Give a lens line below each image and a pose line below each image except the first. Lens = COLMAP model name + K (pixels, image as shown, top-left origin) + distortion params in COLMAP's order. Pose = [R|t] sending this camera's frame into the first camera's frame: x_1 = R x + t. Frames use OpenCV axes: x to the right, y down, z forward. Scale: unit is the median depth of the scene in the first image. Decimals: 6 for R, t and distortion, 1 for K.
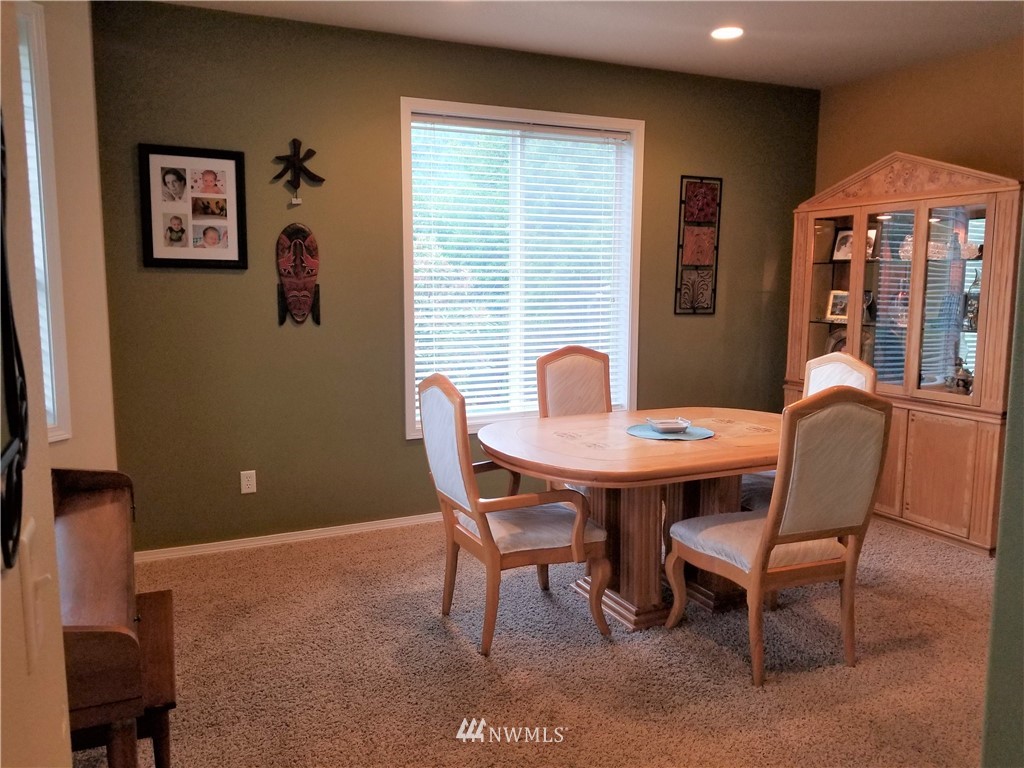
lens RADIAL K [[781.5, 0, 515.6], [0, 781.5, 369.7], [0, 0, 1]] dist [-0.002110, -0.012737]
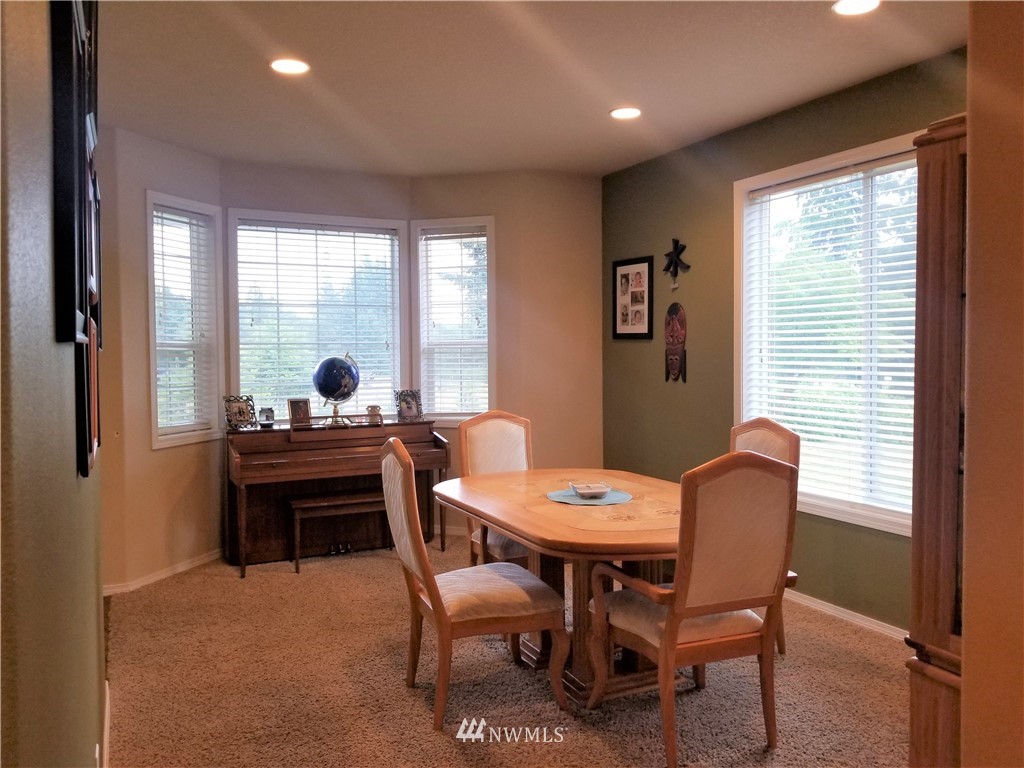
lens RADIAL K [[781.5, 0, 515.6], [0, 781.5, 369.7], [0, 0, 1]] dist [-0.002110, -0.012737]
pose [[0.013414, 0.013600, -0.999818, 1.025655], [-0.125741, 0.991993, 0.011807, -0.062442], [0.991972, 0.125559, 0.015017, 0.754494]]
